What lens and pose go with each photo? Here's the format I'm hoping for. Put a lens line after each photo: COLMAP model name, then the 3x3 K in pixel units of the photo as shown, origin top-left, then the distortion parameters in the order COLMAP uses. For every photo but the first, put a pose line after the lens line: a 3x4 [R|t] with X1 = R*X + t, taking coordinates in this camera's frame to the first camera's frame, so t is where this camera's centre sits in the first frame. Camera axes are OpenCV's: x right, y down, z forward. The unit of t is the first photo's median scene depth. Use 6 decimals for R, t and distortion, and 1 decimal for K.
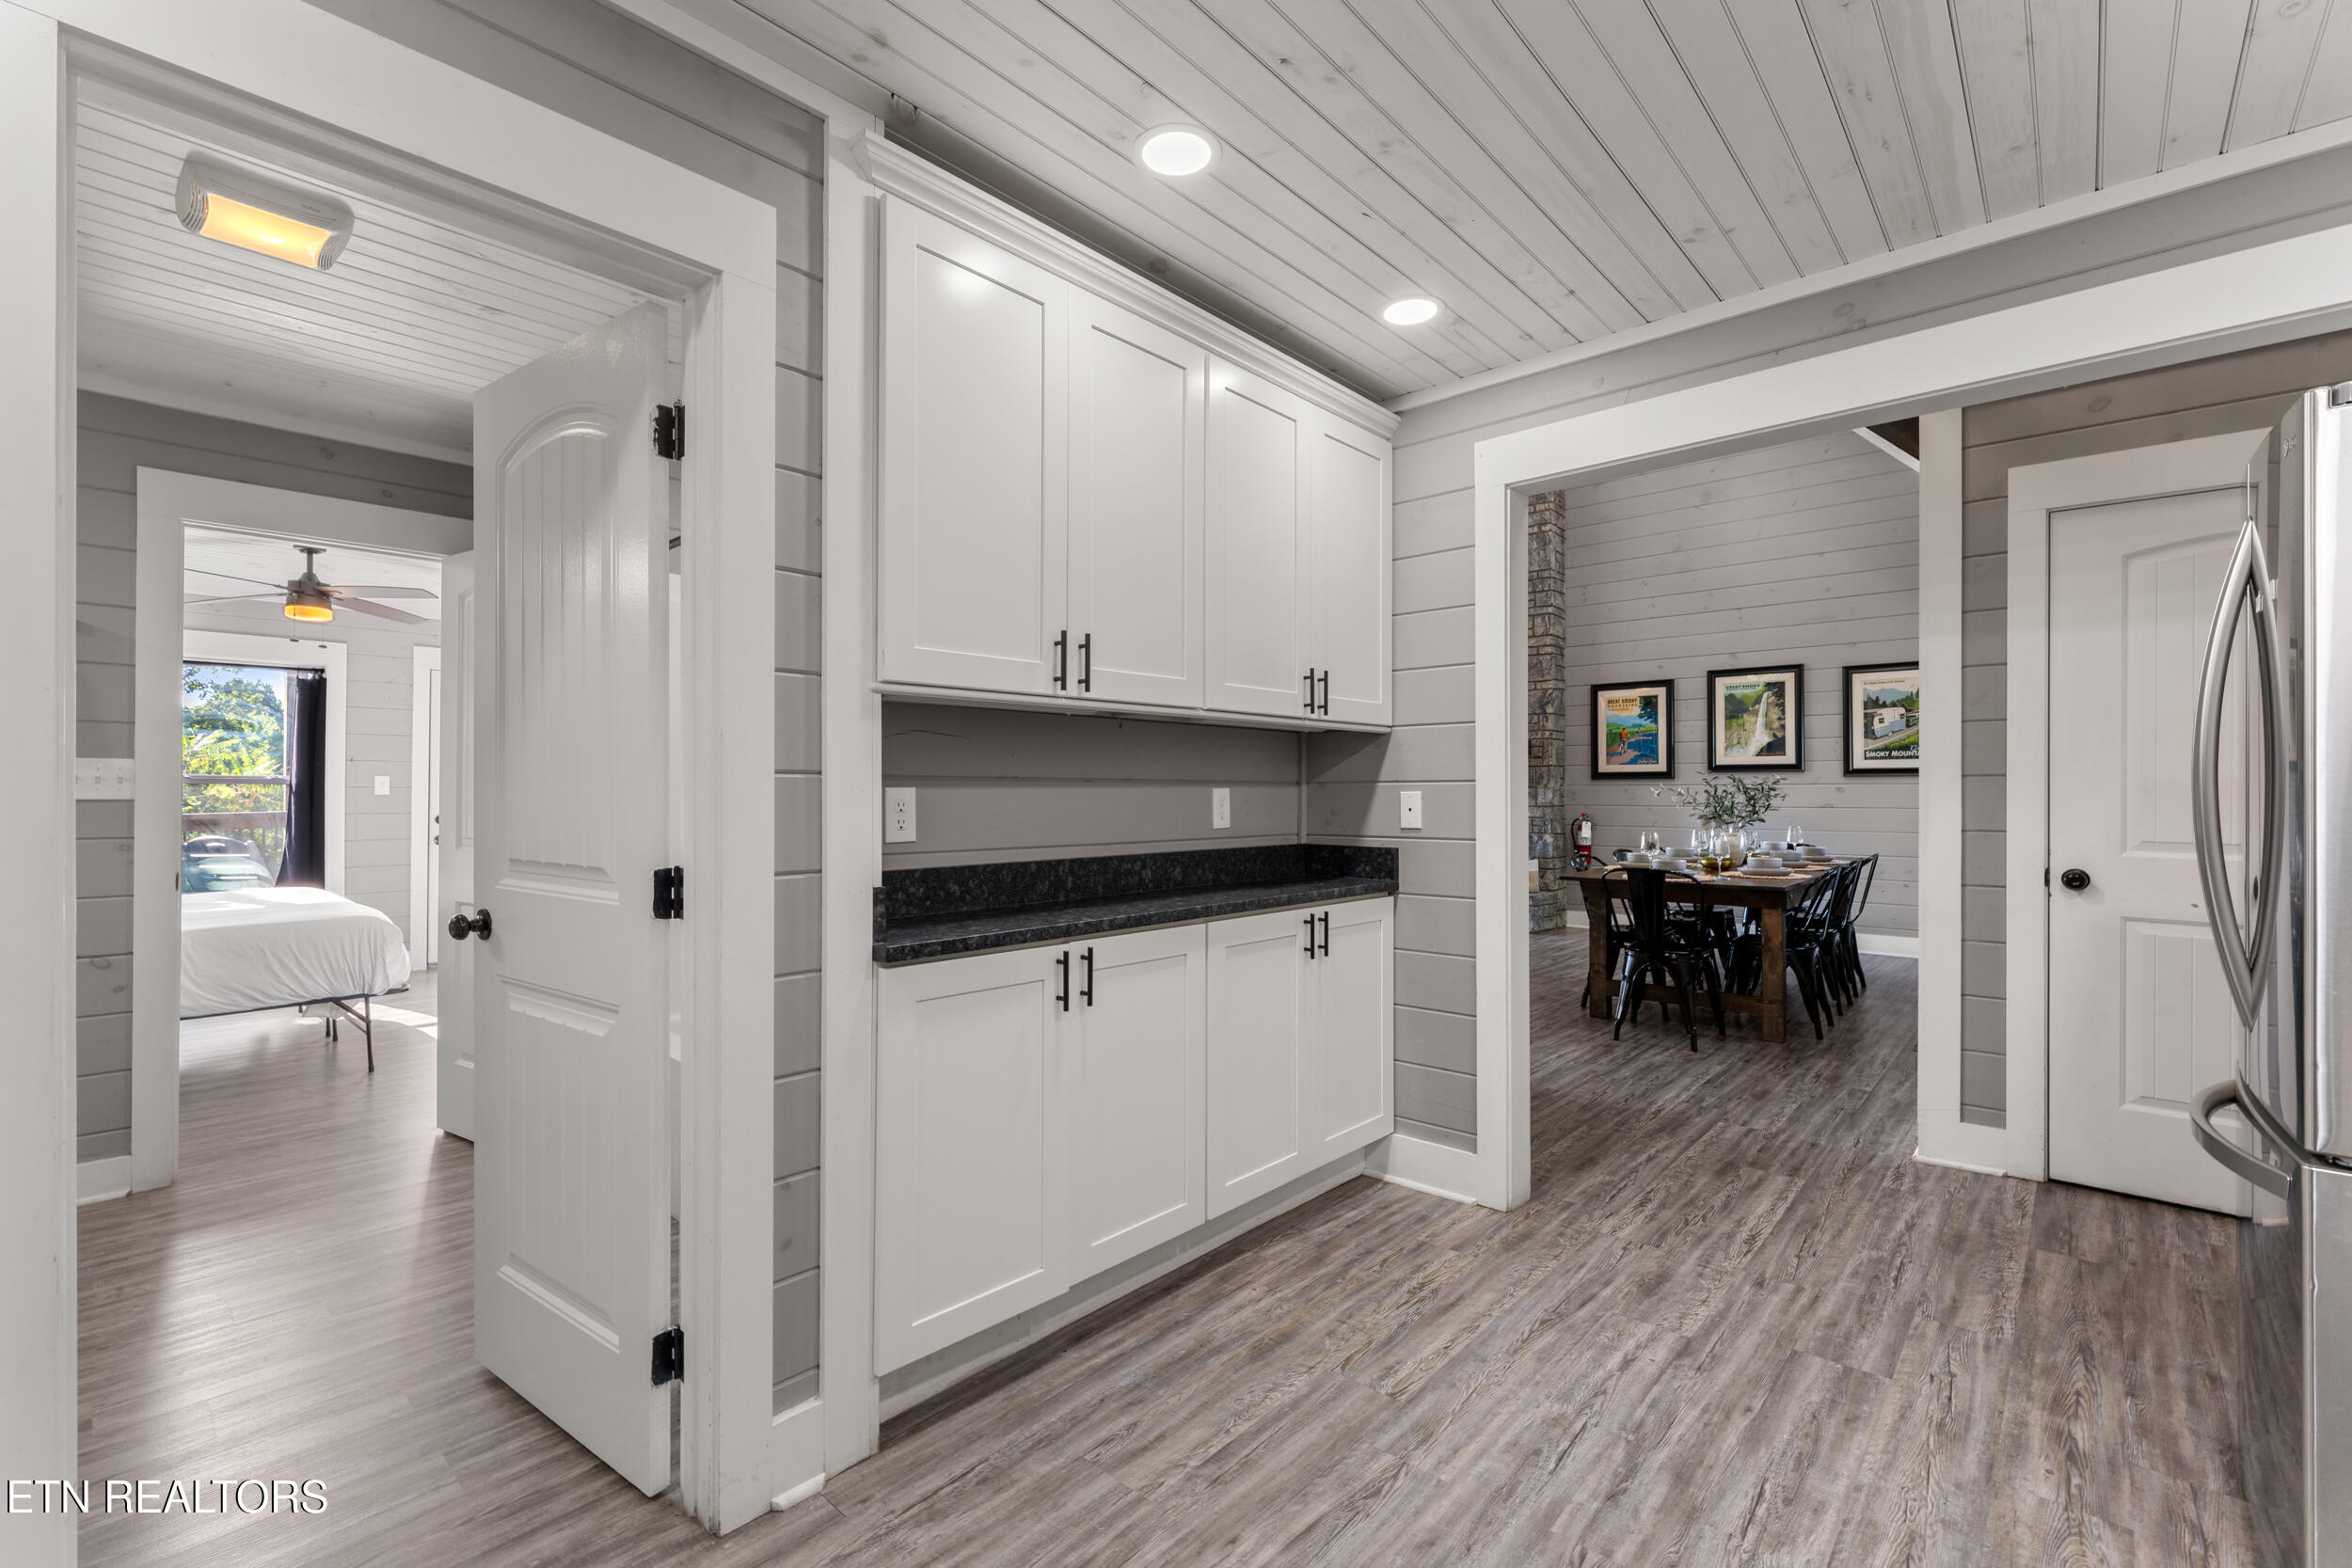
lens RADIAL K [[994.3, 0, 1171.6], [0, 994.3, 787.2], [0, 0, 1]] dist [0.000926, 0.000240]
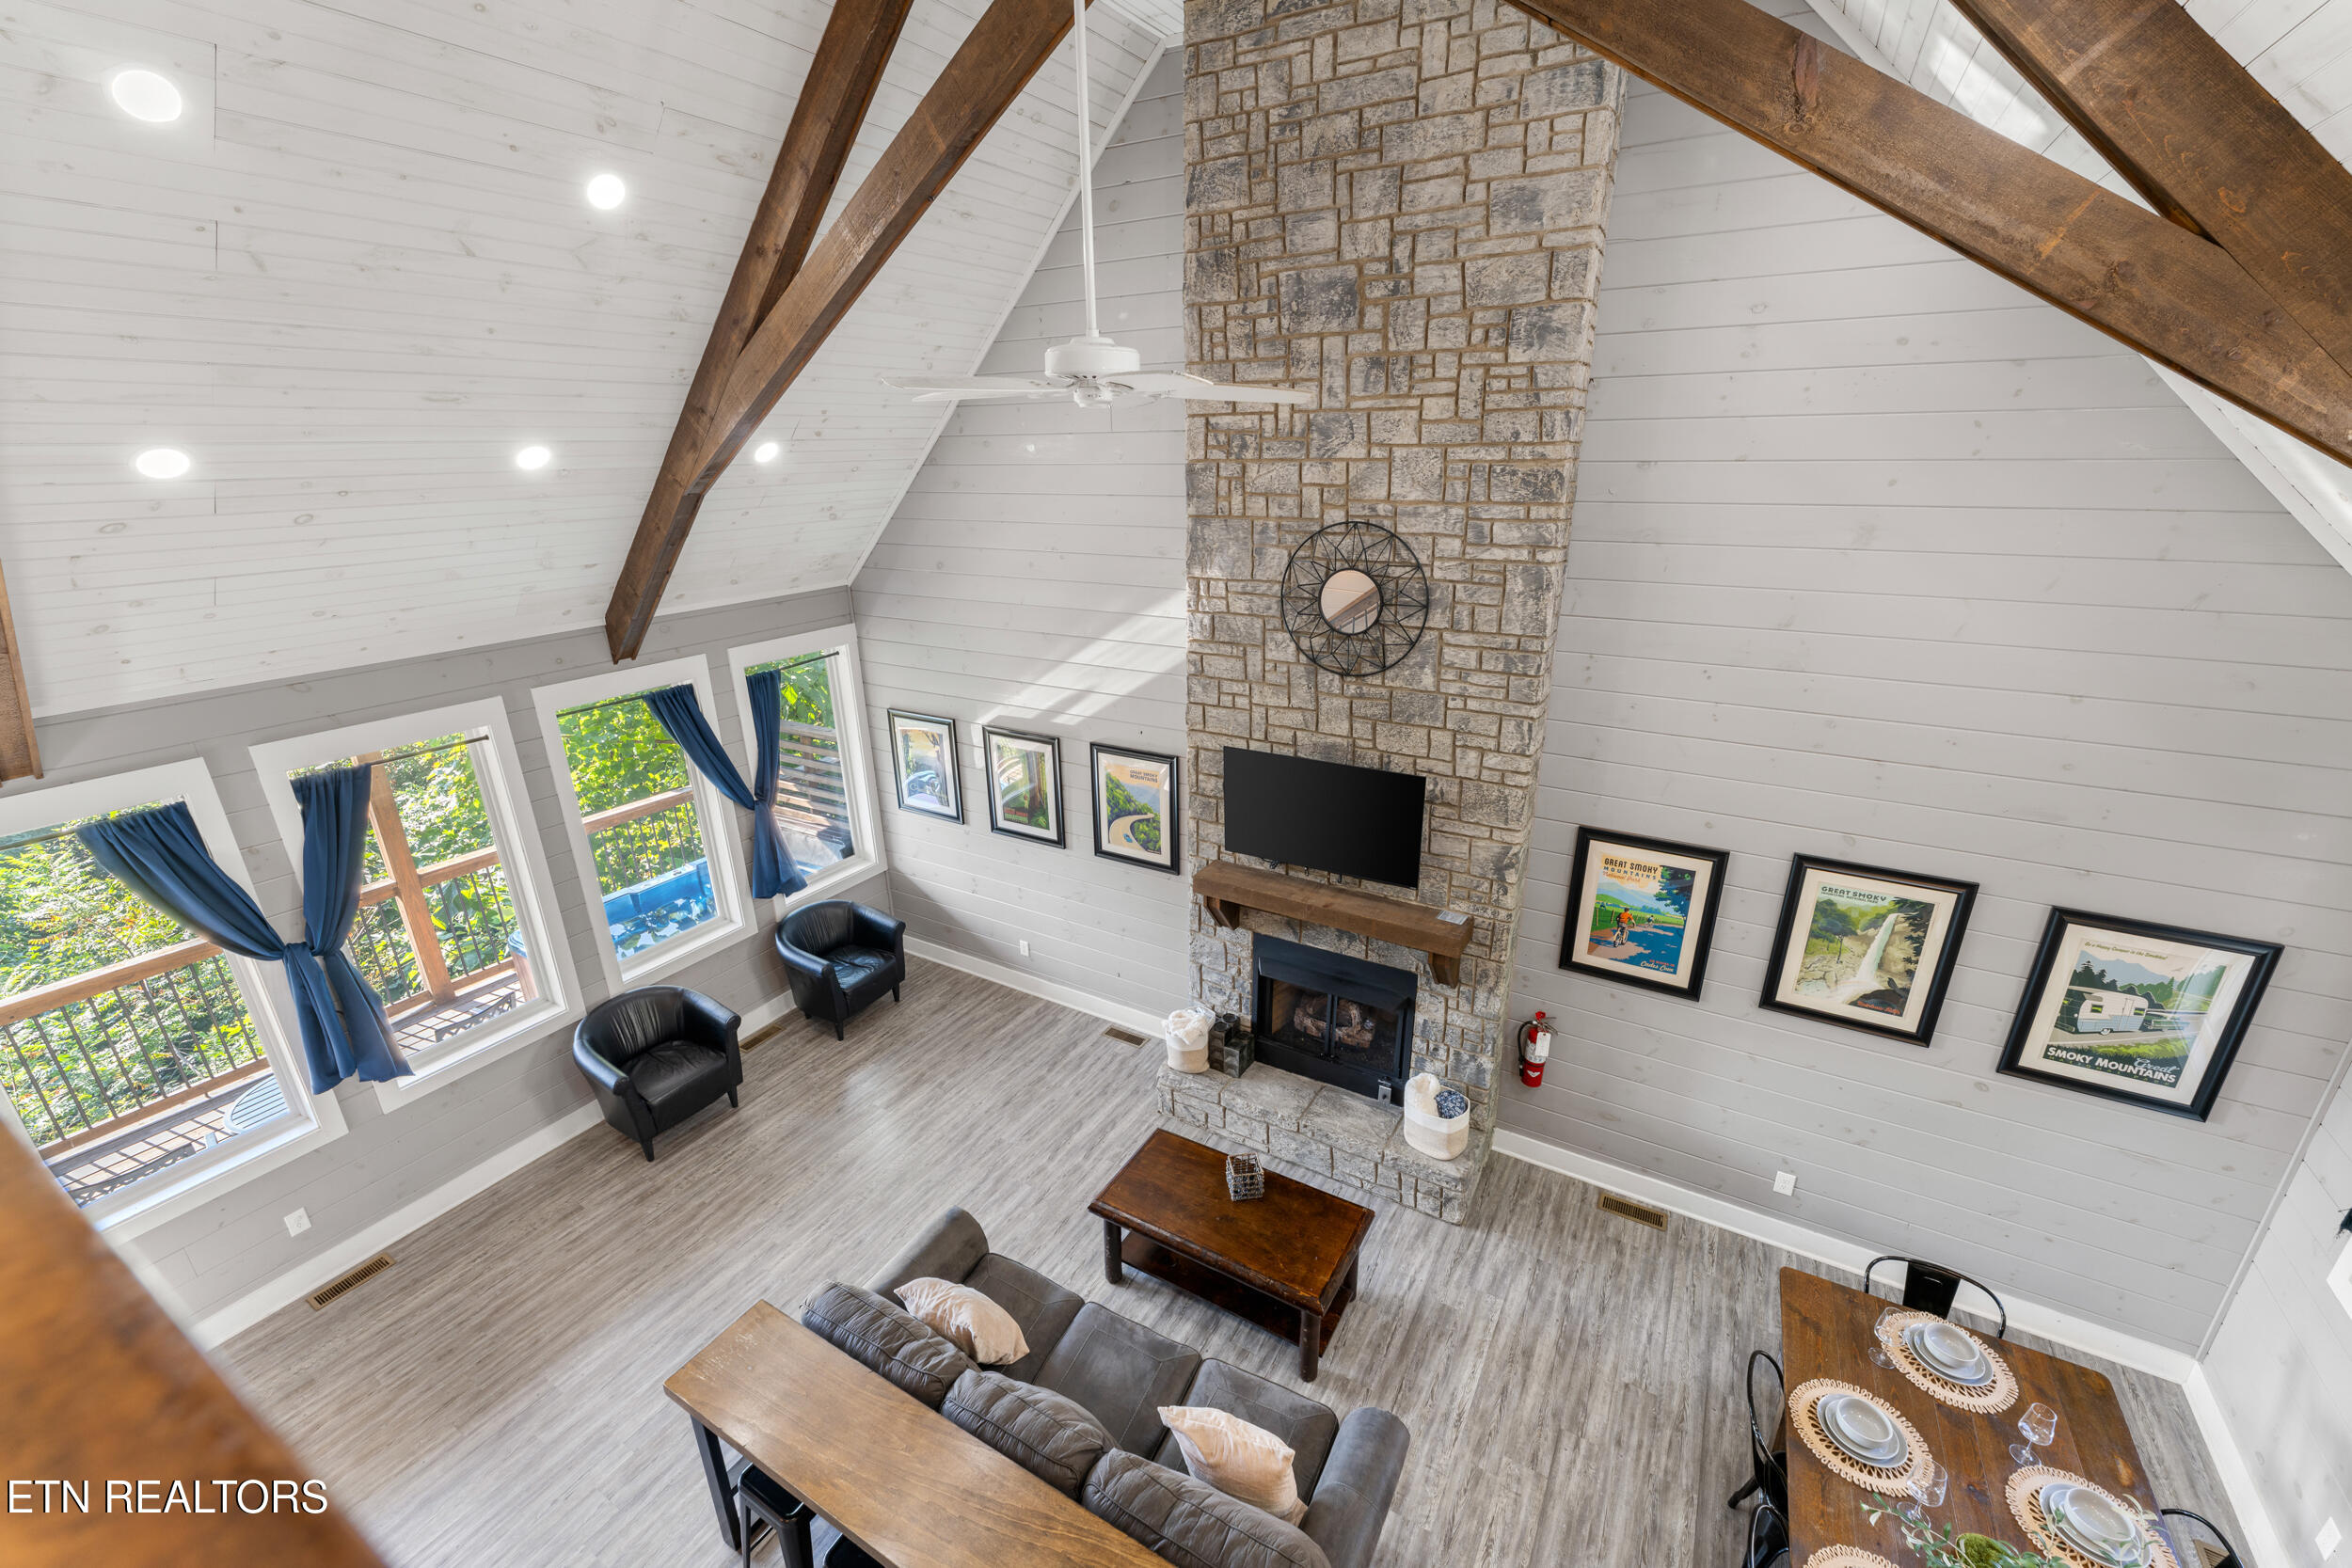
lens RADIAL K [[948.6, 0, 1174.8], [0, 948.6, 795.2], [0, 0, 1]] dist [0.001875, 0.000074]
pose [[0.975830, -0.086004, 0.200894, 0.090143], [0.010353, 0.936462, 0.350615, -0.354842], [-0.218284, -0.340061, 0.914719, 0.614688]]
